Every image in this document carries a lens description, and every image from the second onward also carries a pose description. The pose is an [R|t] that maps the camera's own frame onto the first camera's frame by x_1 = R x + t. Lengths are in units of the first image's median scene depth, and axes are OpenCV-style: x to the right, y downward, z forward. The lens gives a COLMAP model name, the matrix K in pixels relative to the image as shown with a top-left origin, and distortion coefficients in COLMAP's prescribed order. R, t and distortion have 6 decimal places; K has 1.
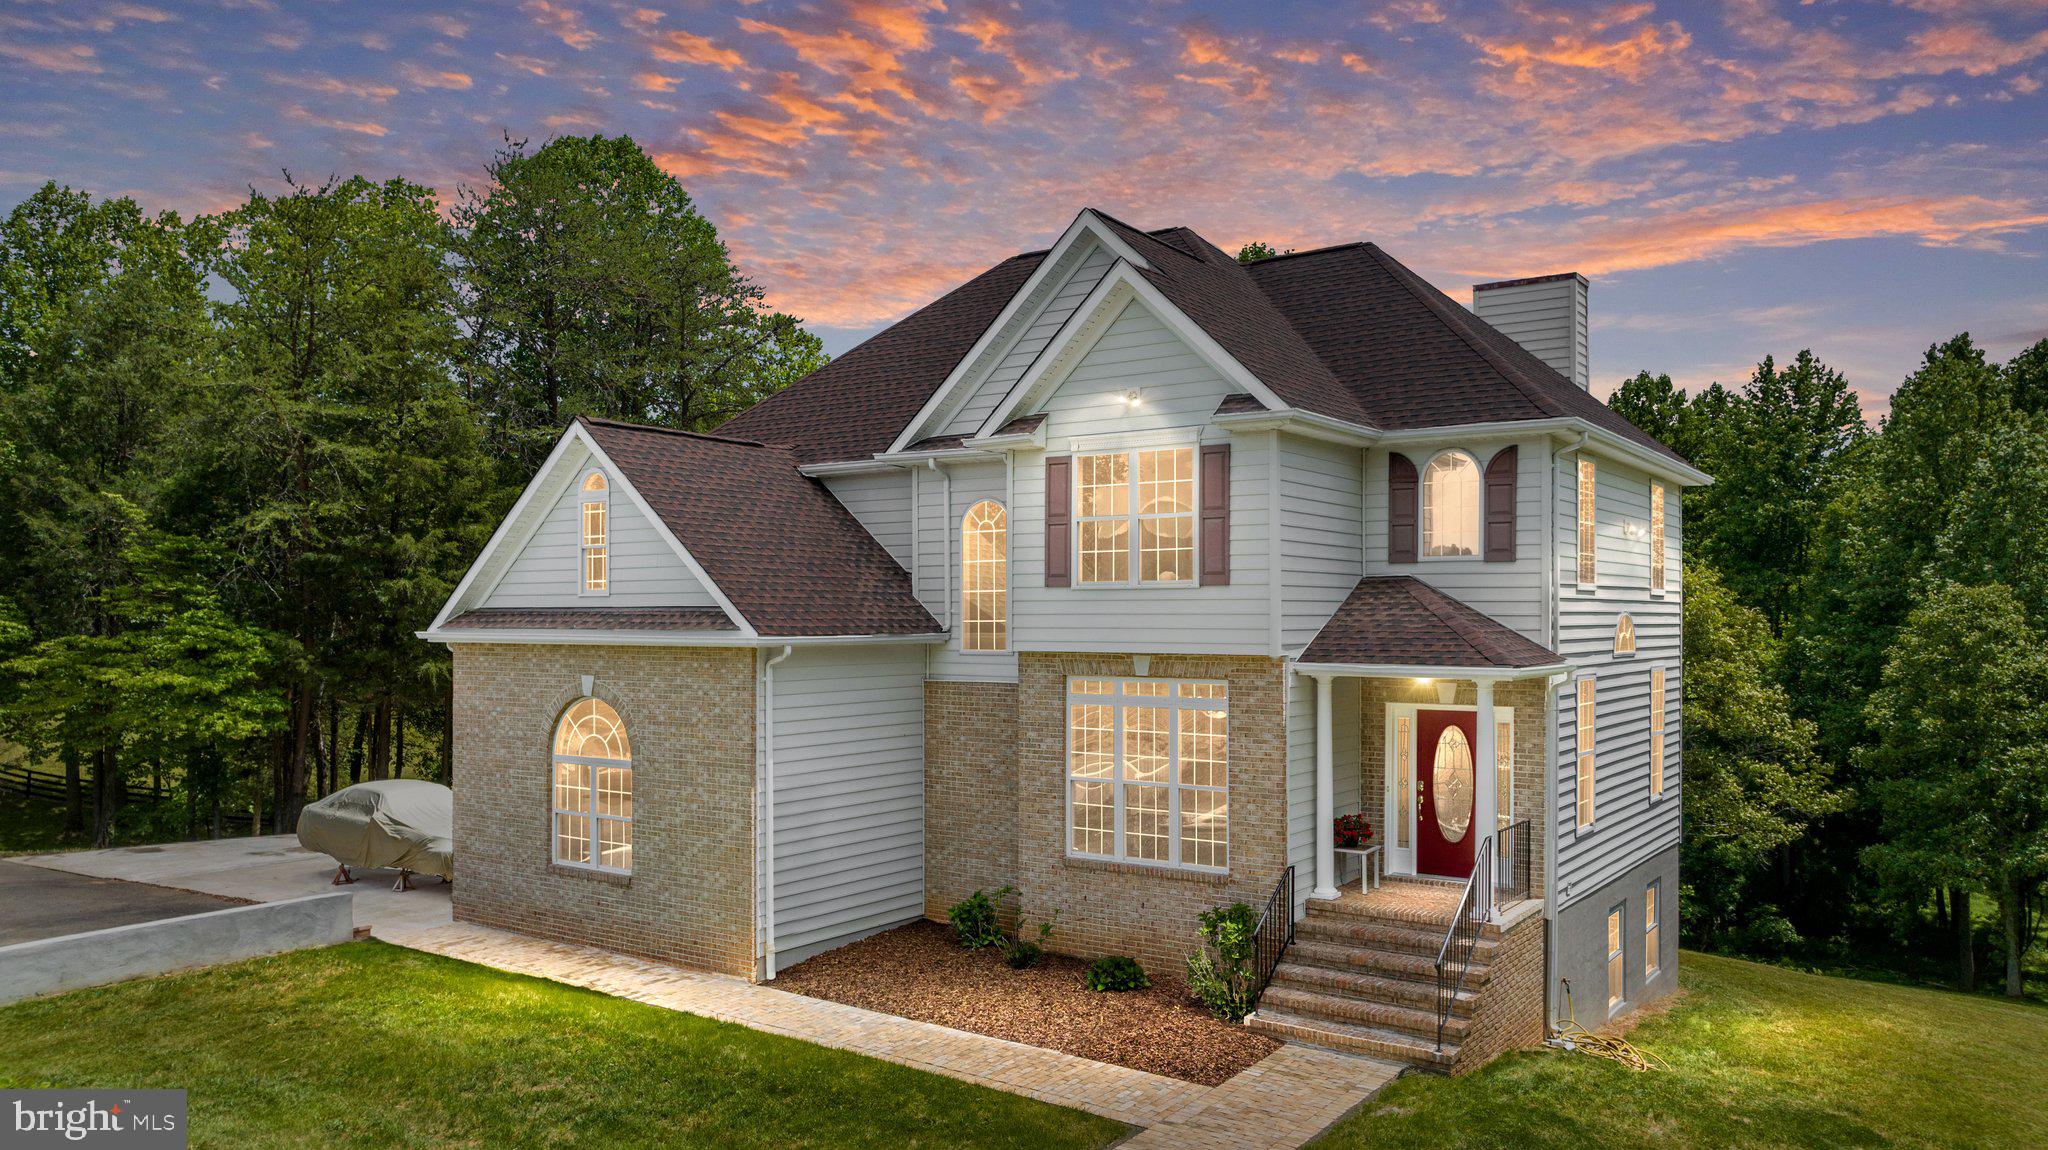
lens RADIAL K [[1444.3, 0, 1033.8], [0, 1444.3, 579.7], [0, 0, 1]] dist [-0.021890, 0.013779]
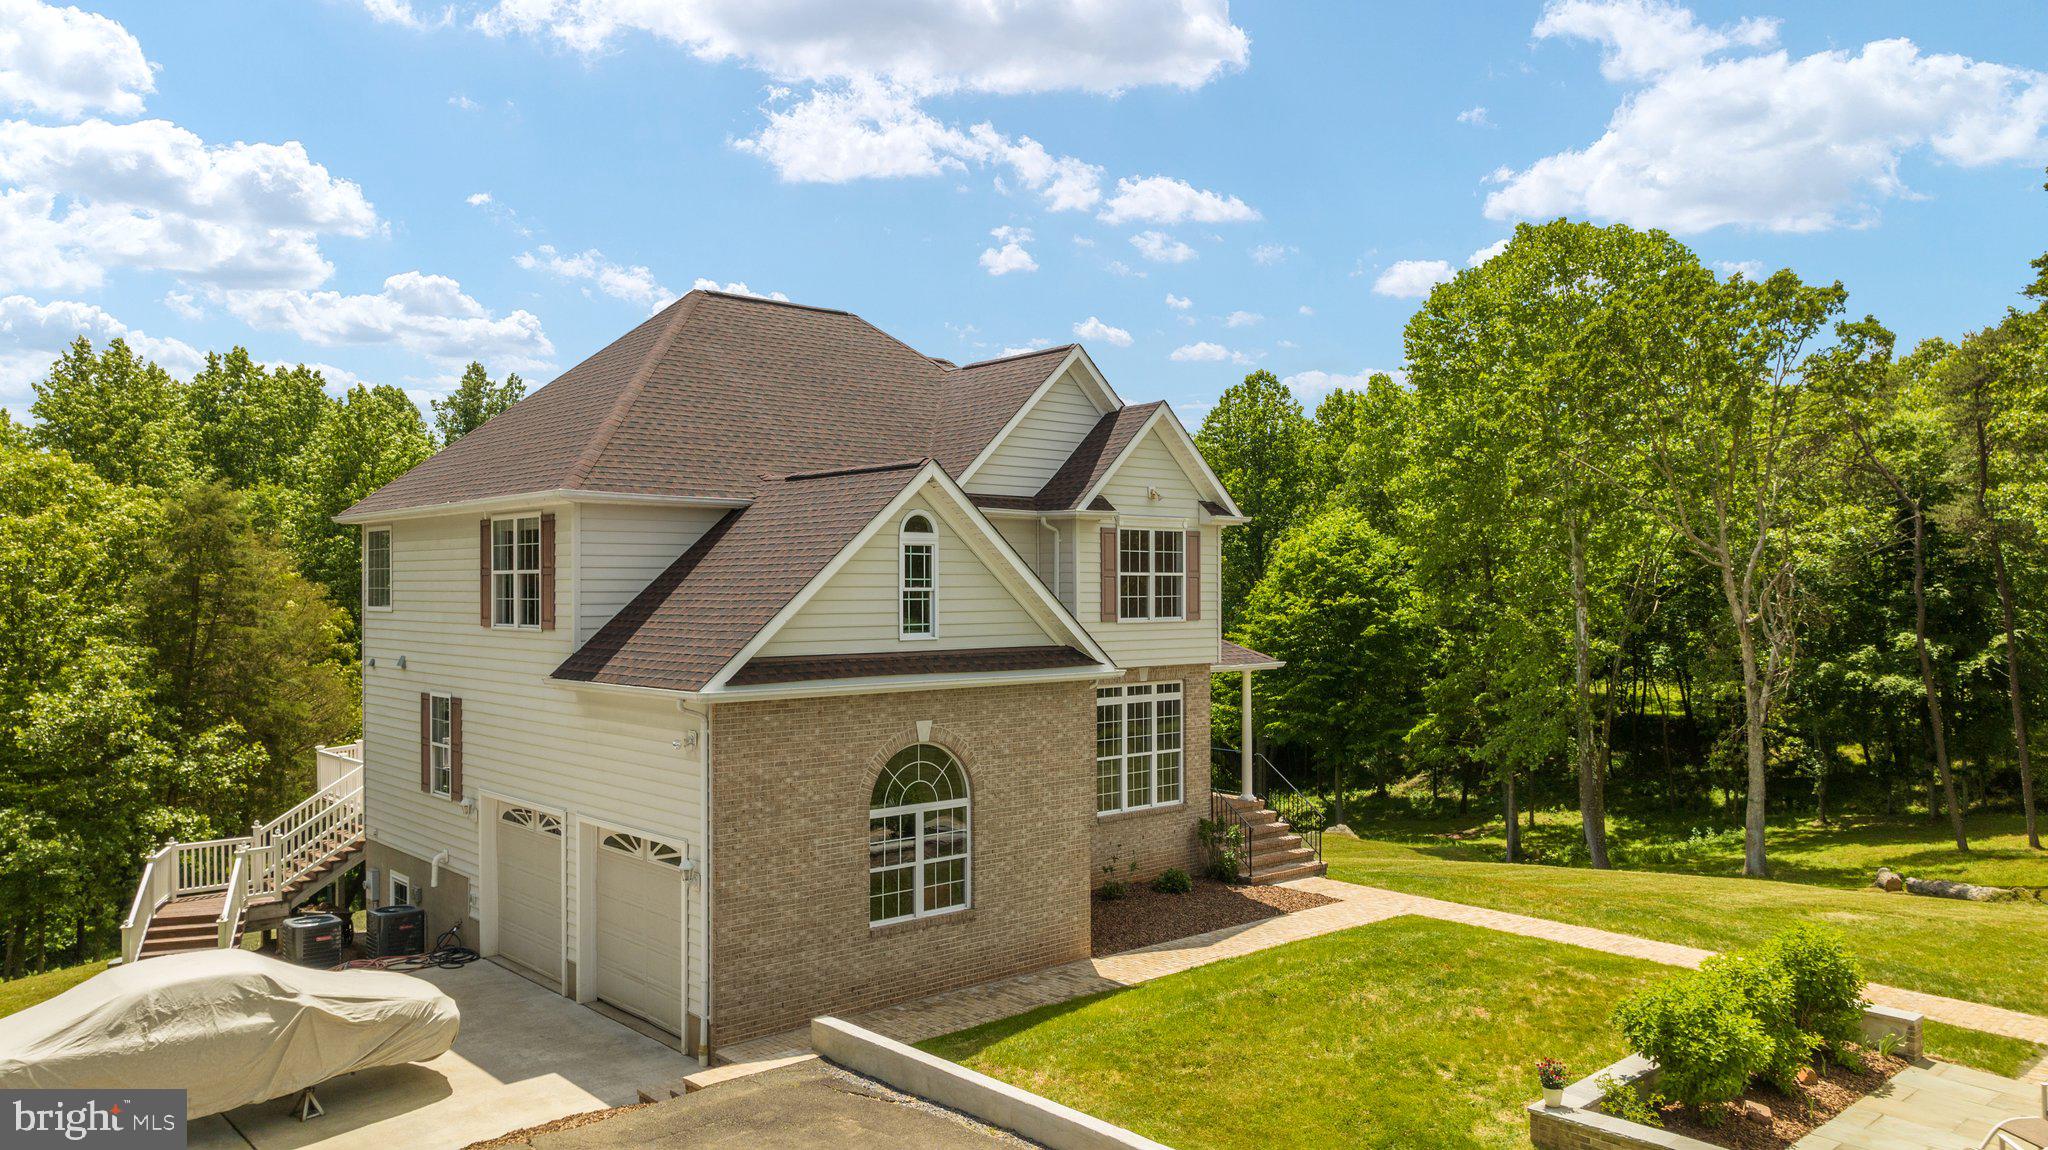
lens RADIAL K [[1444.3, 0, 1033.8], [0, 1444.3, 579.7], [0, 0, 1]] dist [-0.021890, 0.013779]
pose [[0.214026, 0.006726, 0.976805, -1.328962], [-0.023760, 0.999716, -0.001678, -0.031271], [-0.976539, -0.022850, 0.214125, 0.763704]]
